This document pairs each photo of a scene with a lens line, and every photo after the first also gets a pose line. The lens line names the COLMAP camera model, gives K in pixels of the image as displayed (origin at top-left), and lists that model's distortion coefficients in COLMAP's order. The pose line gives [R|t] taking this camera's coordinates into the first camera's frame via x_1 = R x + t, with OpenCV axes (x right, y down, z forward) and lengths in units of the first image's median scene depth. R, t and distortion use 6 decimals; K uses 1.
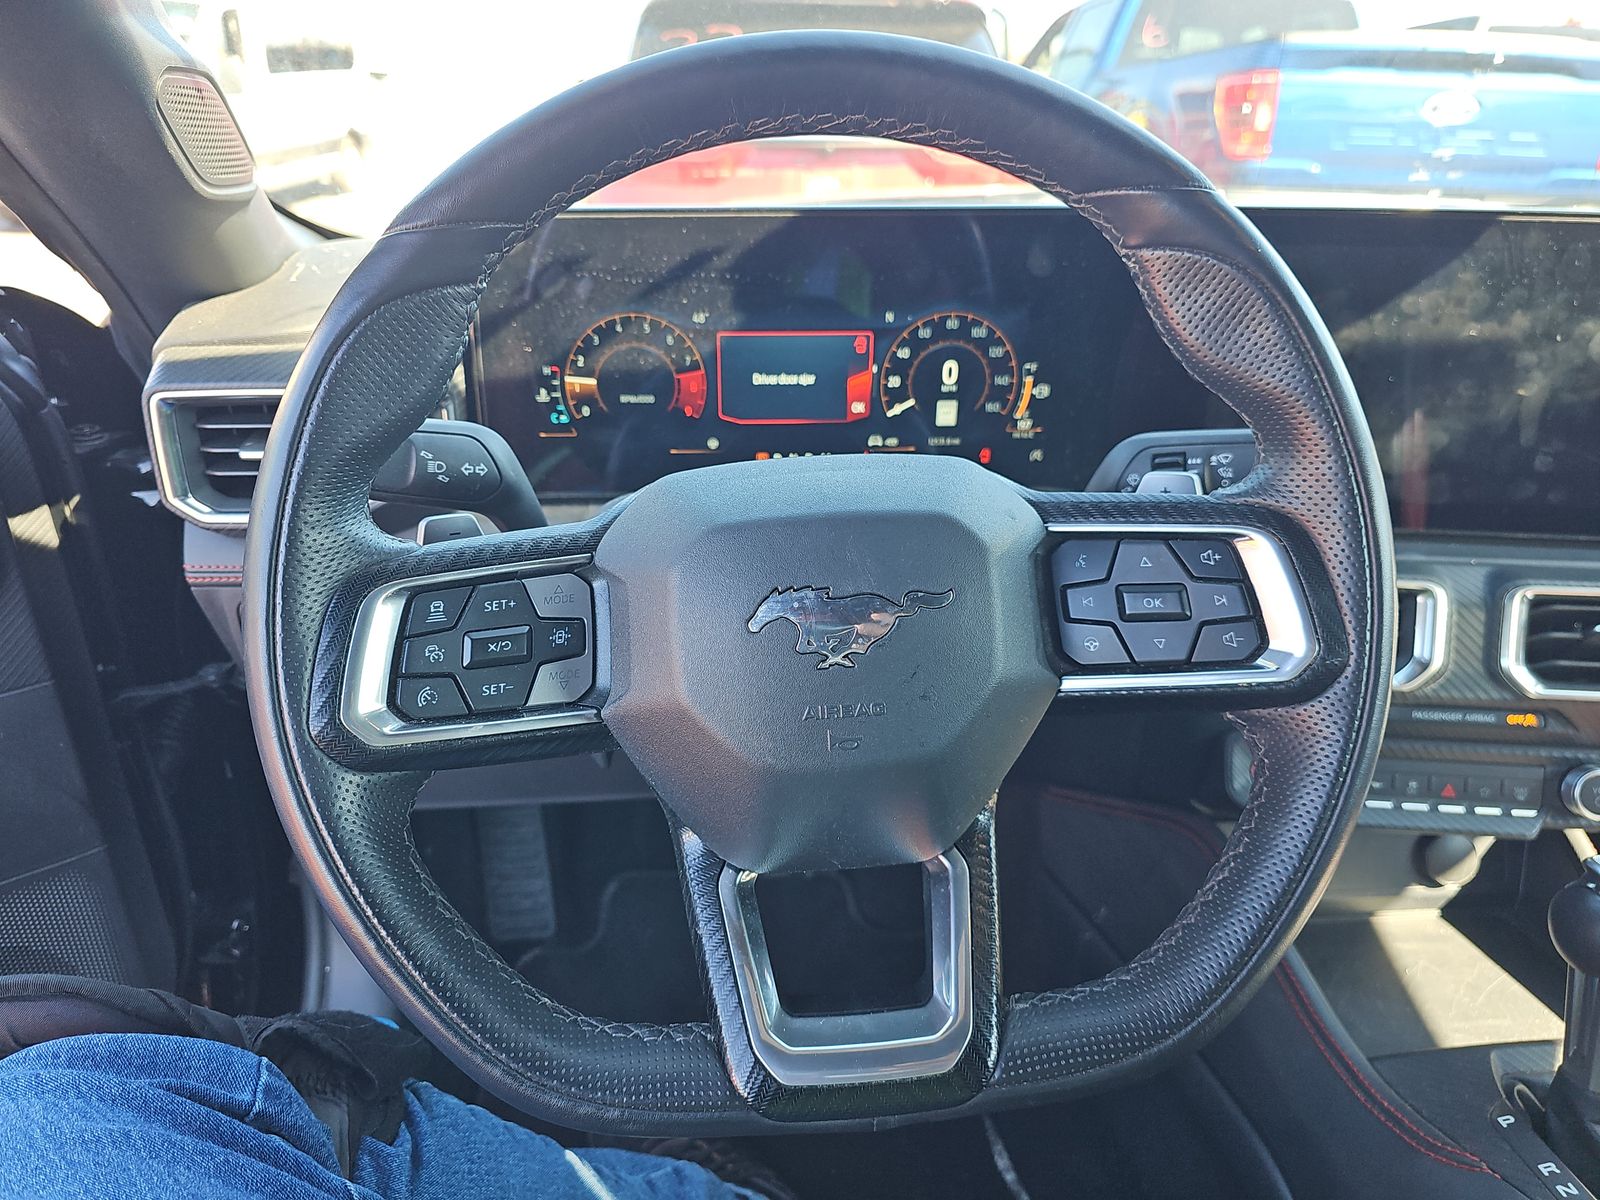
lens RADIAL K [[1079.3, 0, 793.6], [0, 1079.3, 604.1], [0, 0, 1]] dist [0.001987, -0.017323]
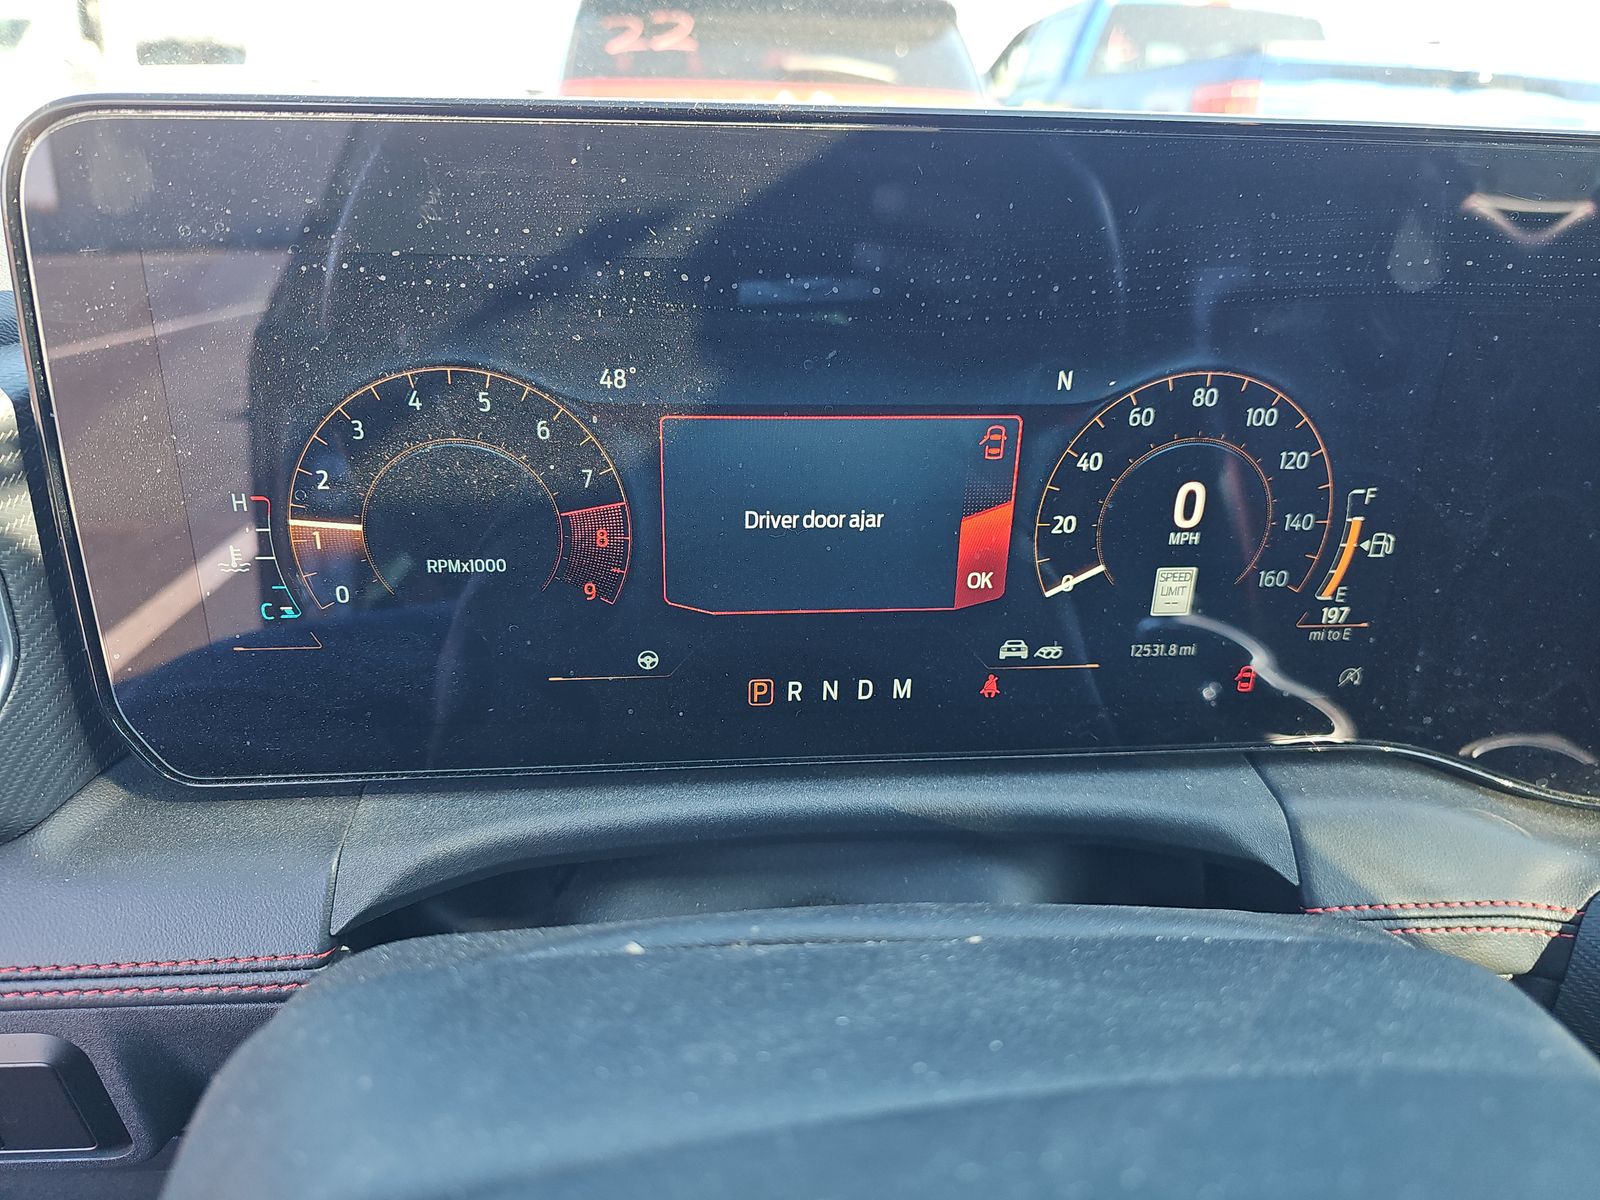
lens RADIAL K [[1079.3, 0, 807.1], [0, 1079.3, 599.6], [0, 0, 1]] dist [0.001987, -0.017323]
pose [[0.998164, -0.001482, 0.060548, -0.038276], [0.002576, 0.999835, -0.017993, -0.169816], [-0.060511, 0.018116, 0.998003, 0.574313]]
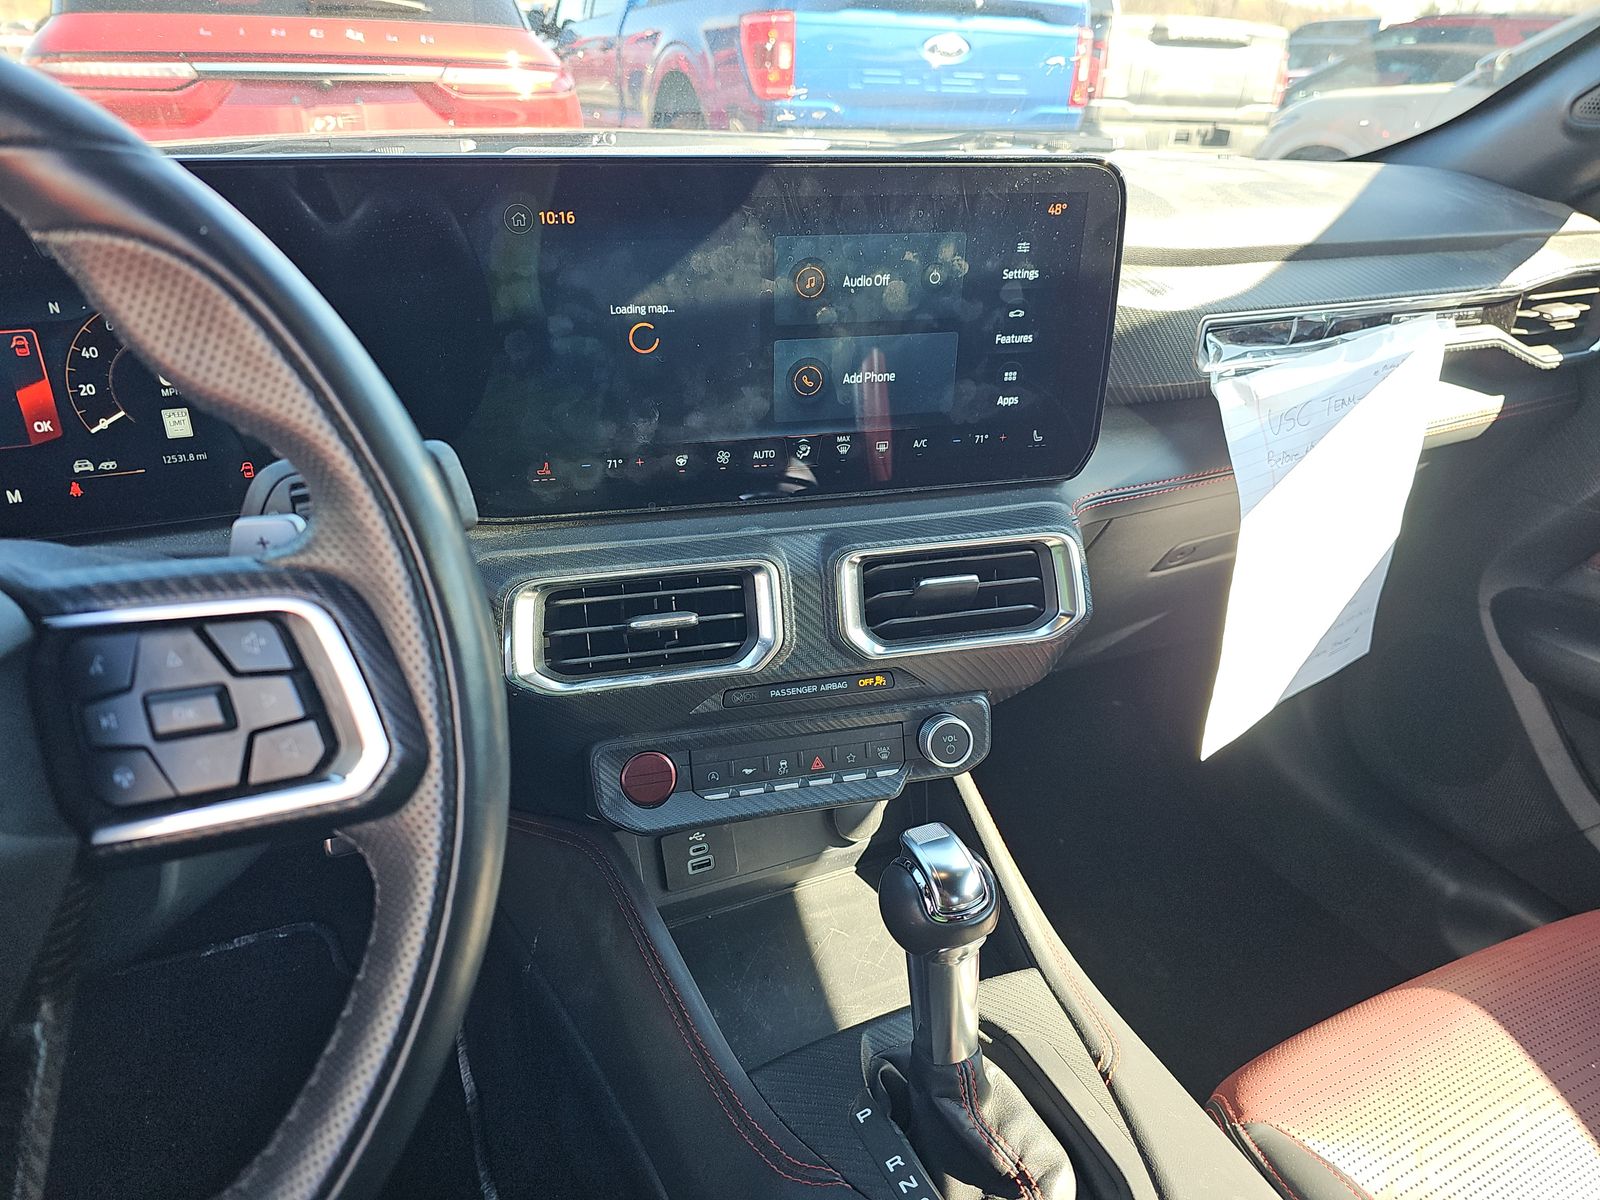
lens RADIAL K [[1079.3, 0, 794.6], [0, 1079.3, 594.1], [0, 0, 1]] dist [0.001987, -0.017323]
pose [[0.930484, -0.143414, 0.337094, 0.287749], [0.128719, 0.989504, 0.065673, -0.046324], [-0.342975, -0.017717, 0.939178, 0.095574]]
